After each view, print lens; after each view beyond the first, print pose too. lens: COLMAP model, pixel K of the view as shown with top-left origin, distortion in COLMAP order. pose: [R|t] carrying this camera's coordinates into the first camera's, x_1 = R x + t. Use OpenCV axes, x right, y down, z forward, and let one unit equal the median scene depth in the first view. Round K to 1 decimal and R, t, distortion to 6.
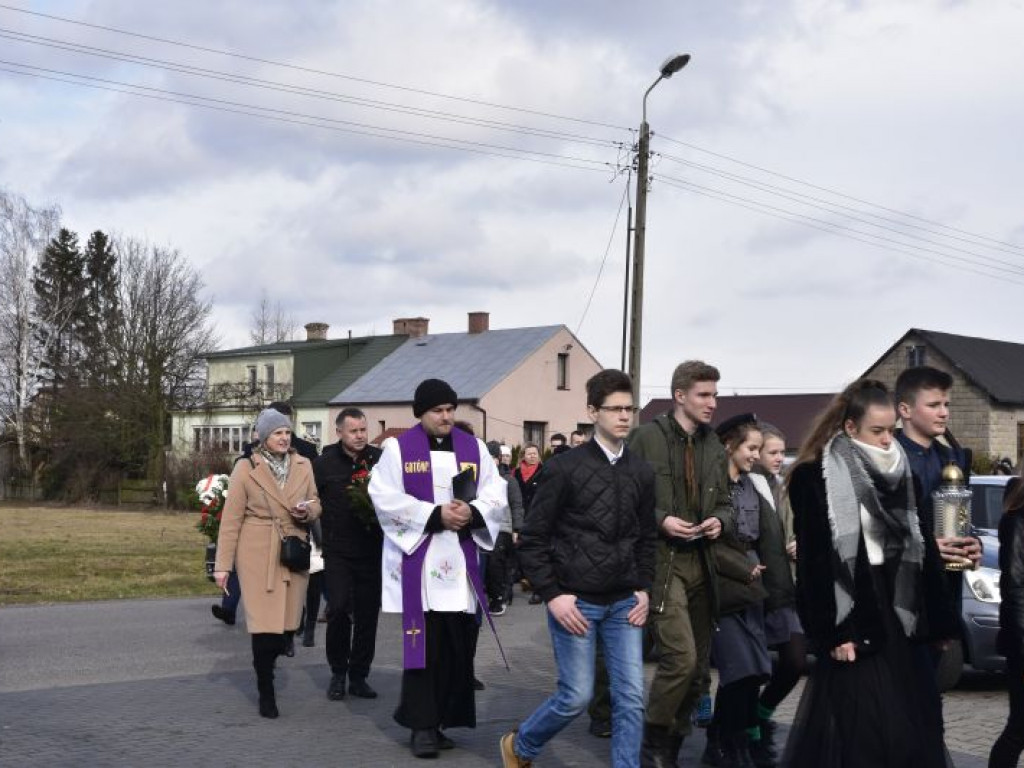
lens RADIAL K [[1618.5, 0, 524.3], [0, 1618.5, 385.7], [0, 0, 1]] dist [0.103524, -0.002183]
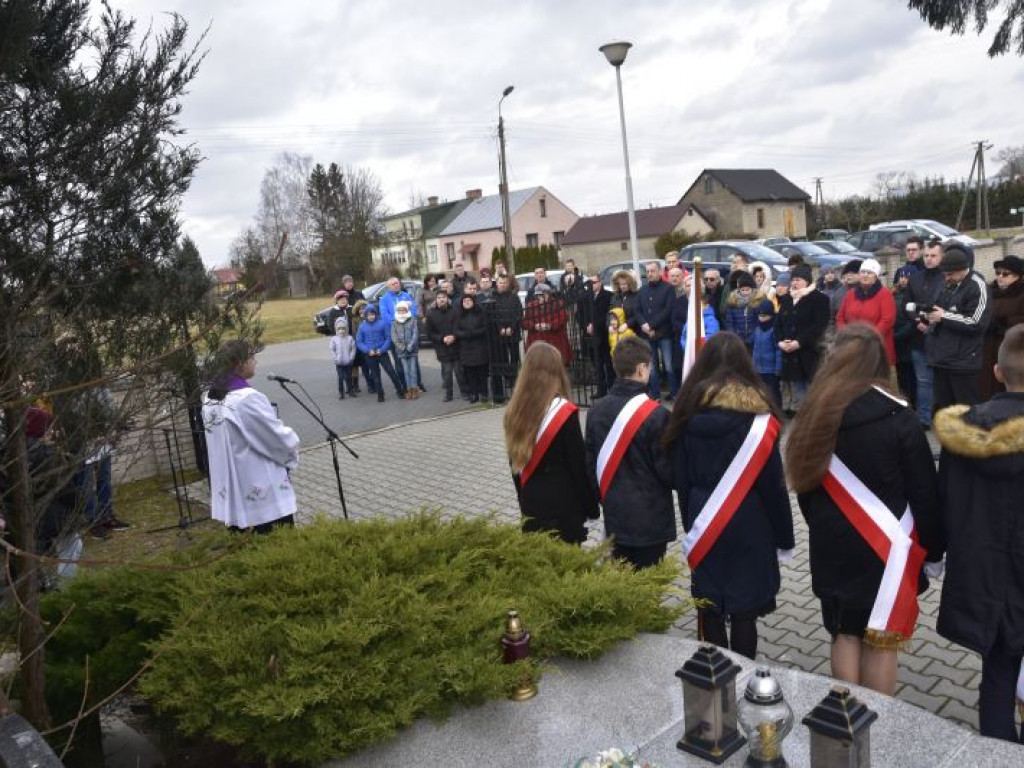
lens RADIAL K [[854.3, 0, 510.2], [0, 854.3, 383.9], [0, 0, 1]] dist [-0.118886, 0.125711]
pose [[0.988543, -0.095674, -0.116744, 0.081552], [0.117735, 0.972748, 0.199751, -0.011600], [0.094451, -0.211208, 0.972867, -0.114738]]
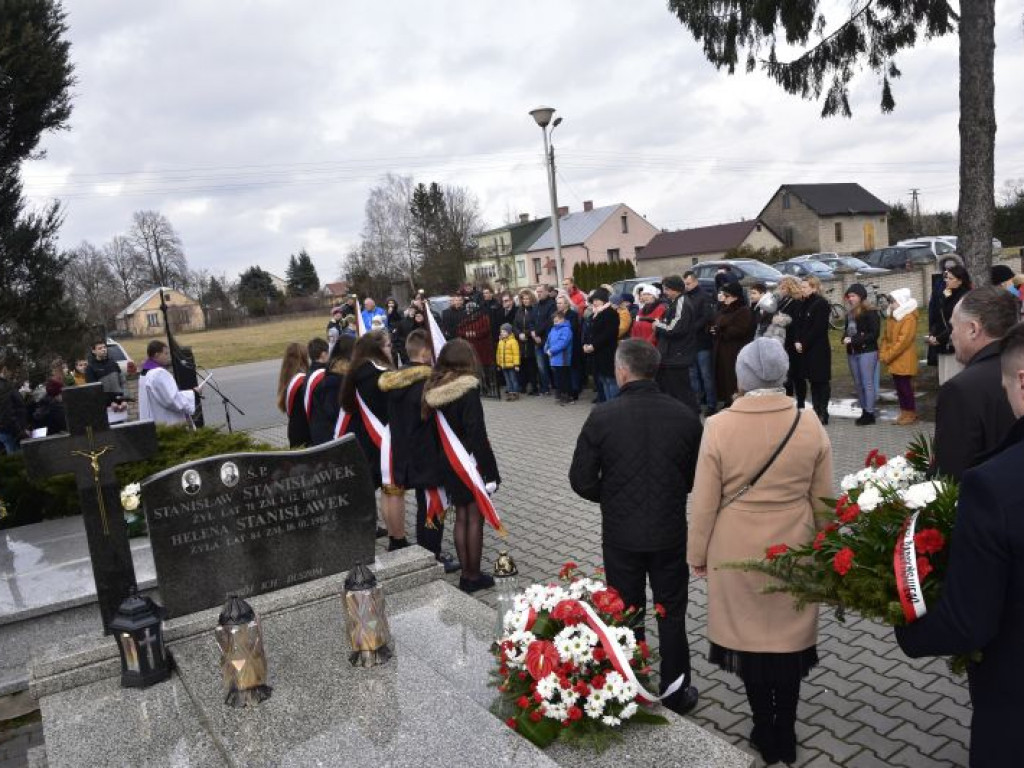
lens RADIAL K [[854.3, 0, 510.2], [0, 854.3, 383.9], [0, 0, 1]] dist [-0.118886, 0.125711]
pose [[0.964384, -0.085814, -0.250197, 0.131547], [0.130714, 0.976952, 0.168755, -0.011395], [0.229949, -0.195449, 0.953375, -0.153549]]
